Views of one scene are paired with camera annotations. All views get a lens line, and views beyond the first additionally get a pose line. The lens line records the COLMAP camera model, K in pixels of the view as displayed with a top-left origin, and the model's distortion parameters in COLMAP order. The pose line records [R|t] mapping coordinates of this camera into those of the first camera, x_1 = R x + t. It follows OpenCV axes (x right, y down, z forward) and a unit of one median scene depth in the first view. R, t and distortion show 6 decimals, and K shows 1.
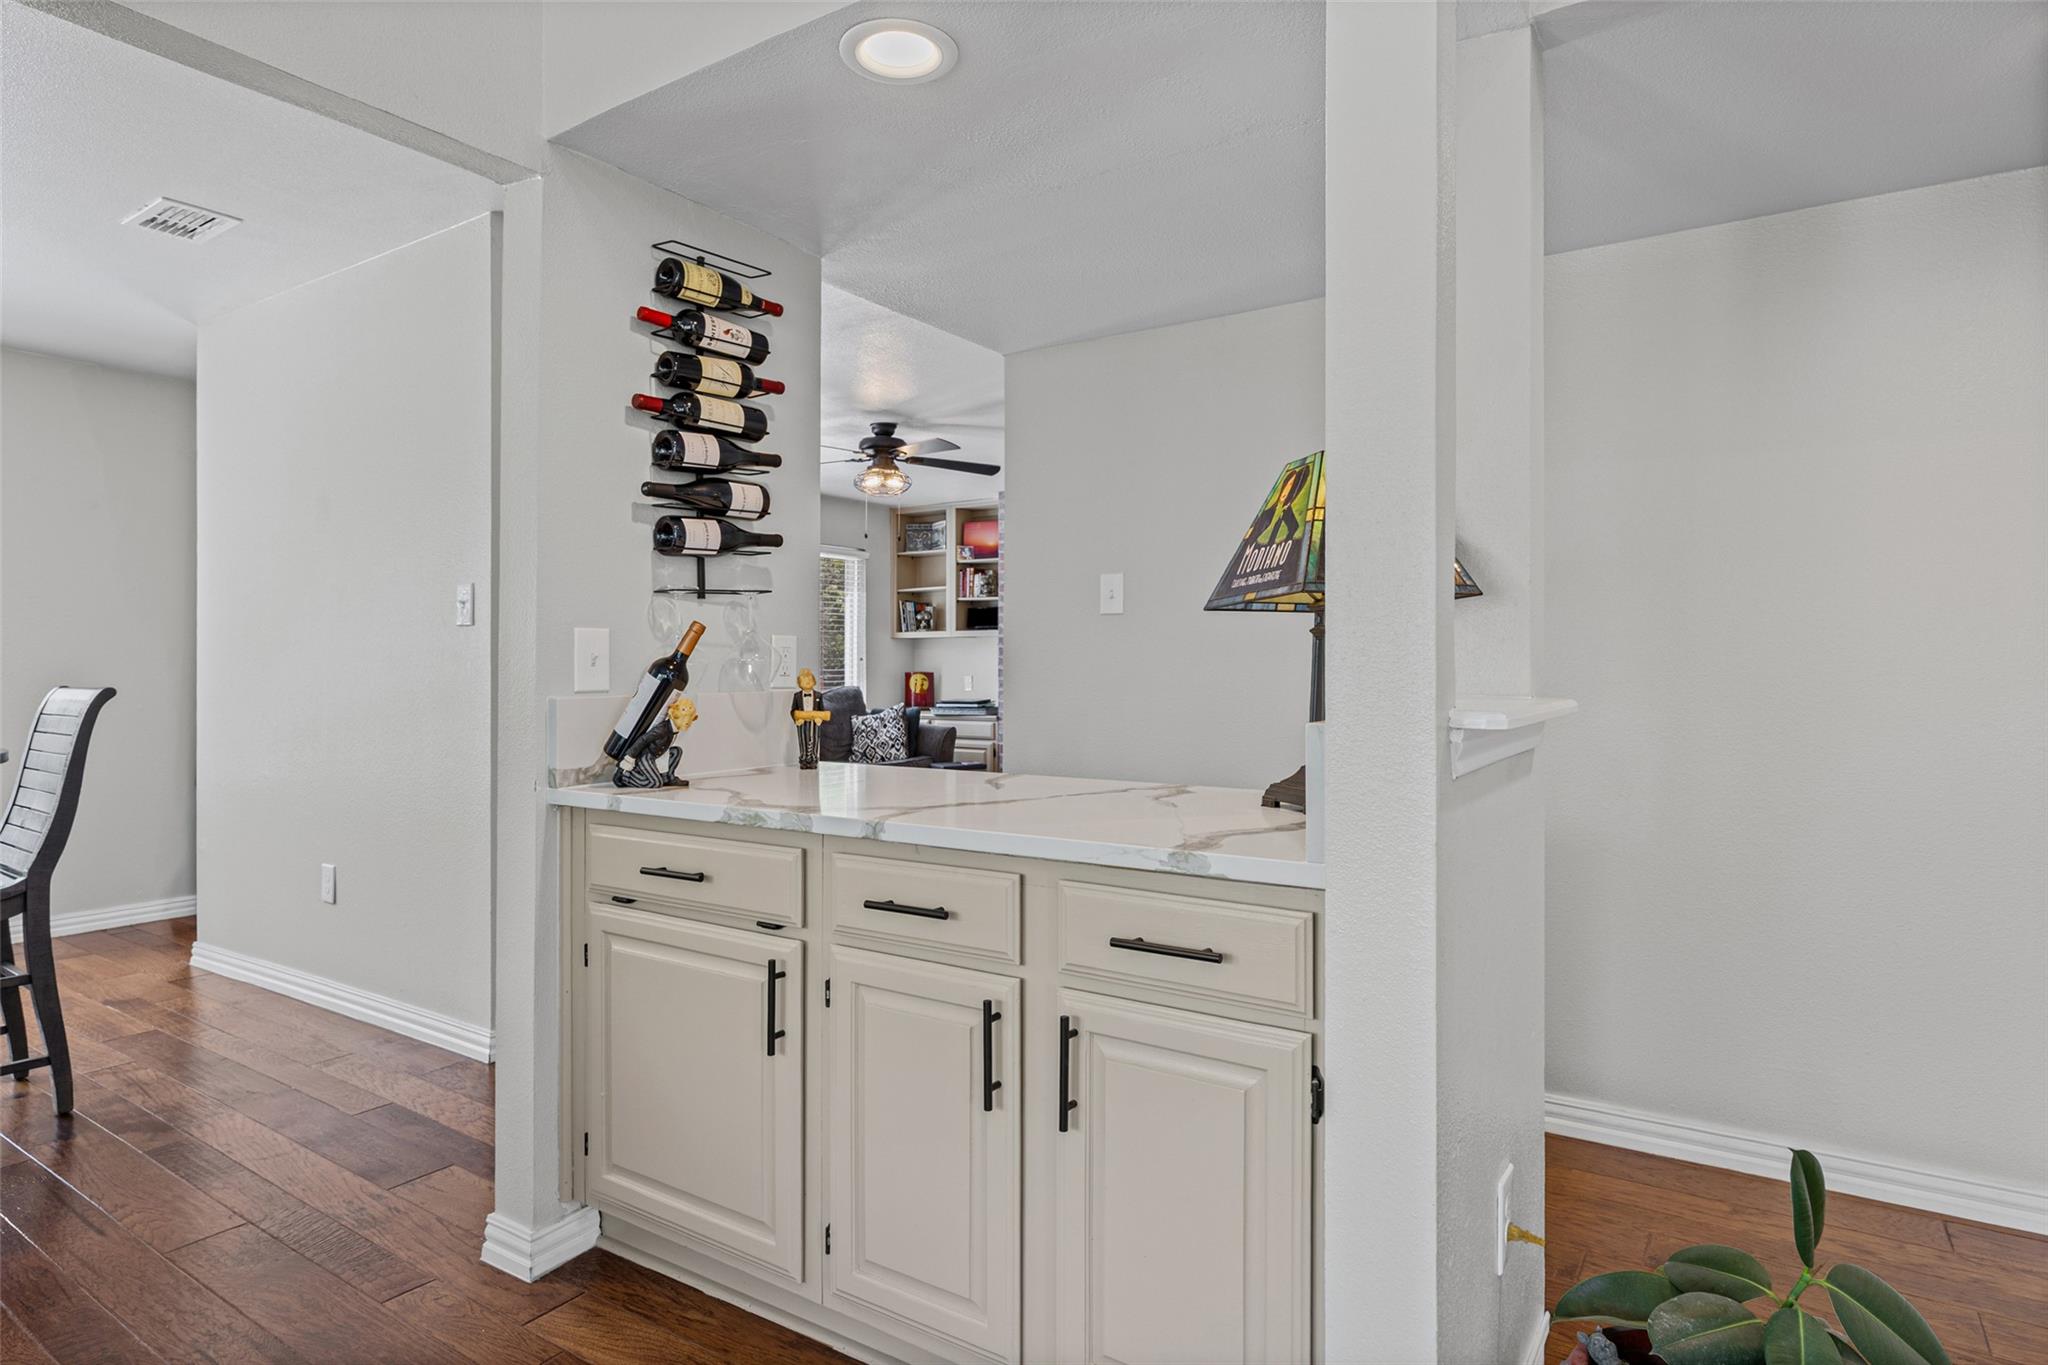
lens RADIAL K [[1136.4, 0, 1011.1], [0, 1136.4, 643.4], [0, 0, 1]] dist [-0.001117, -0.000354]
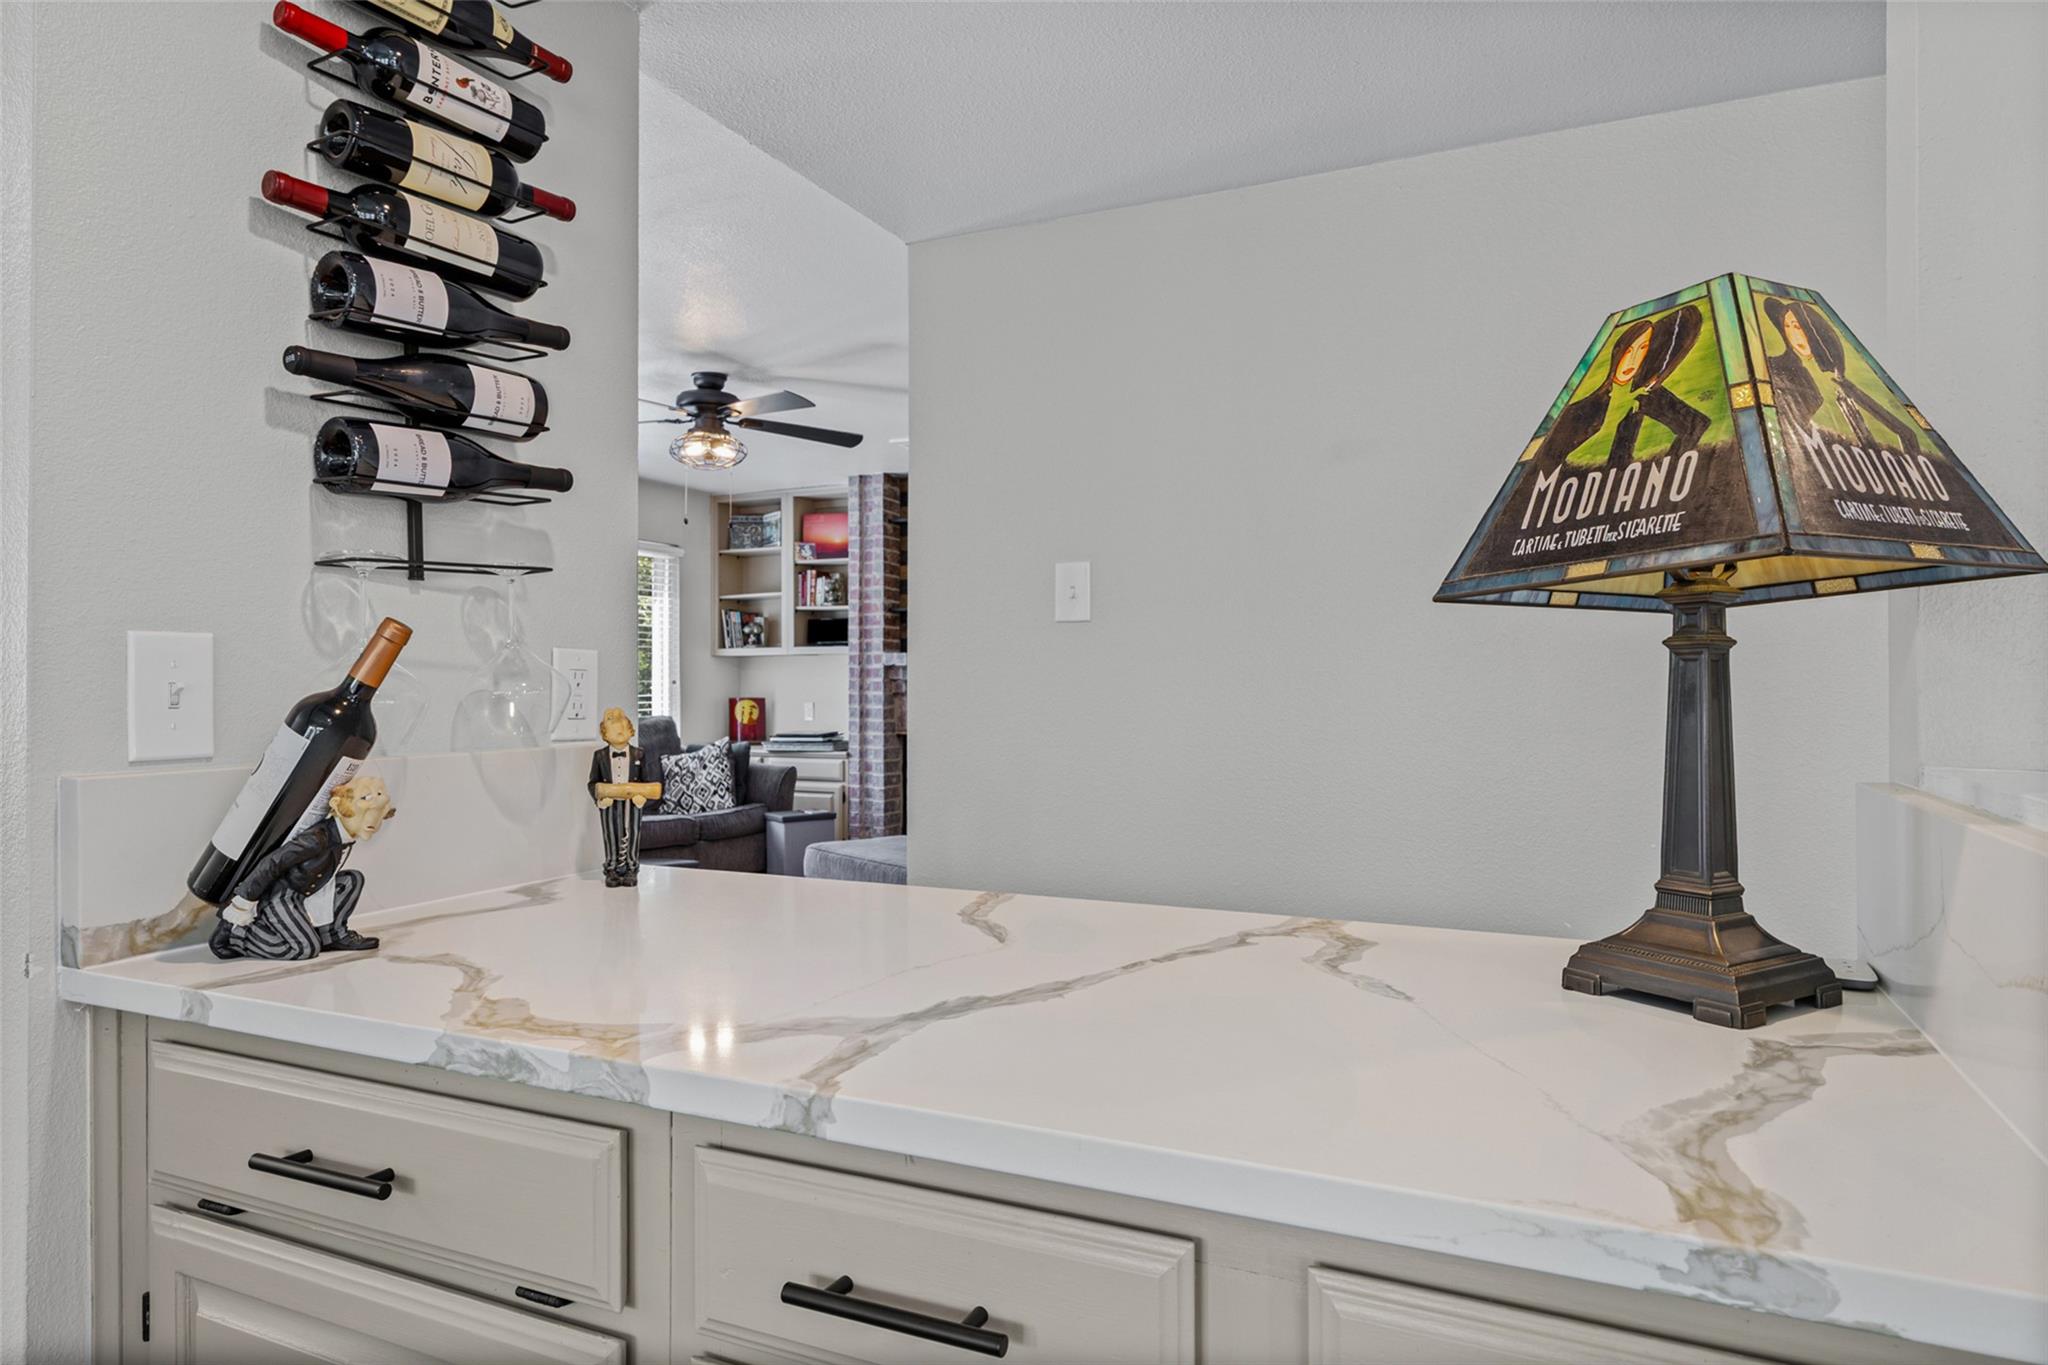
lens RADIAL K [[1228.9, 0, 1024.0], [0, 1228.9, 682.5], [0, 0, 1]] dist [-0.004743, -0.001603]
pose [[0.988008, 0.000318, 0.154404, -0.075642], [-0.002808, 0.999870, 0.015907, -0.000806], [-0.154379, -0.016149, 0.987880, 0.372049]]
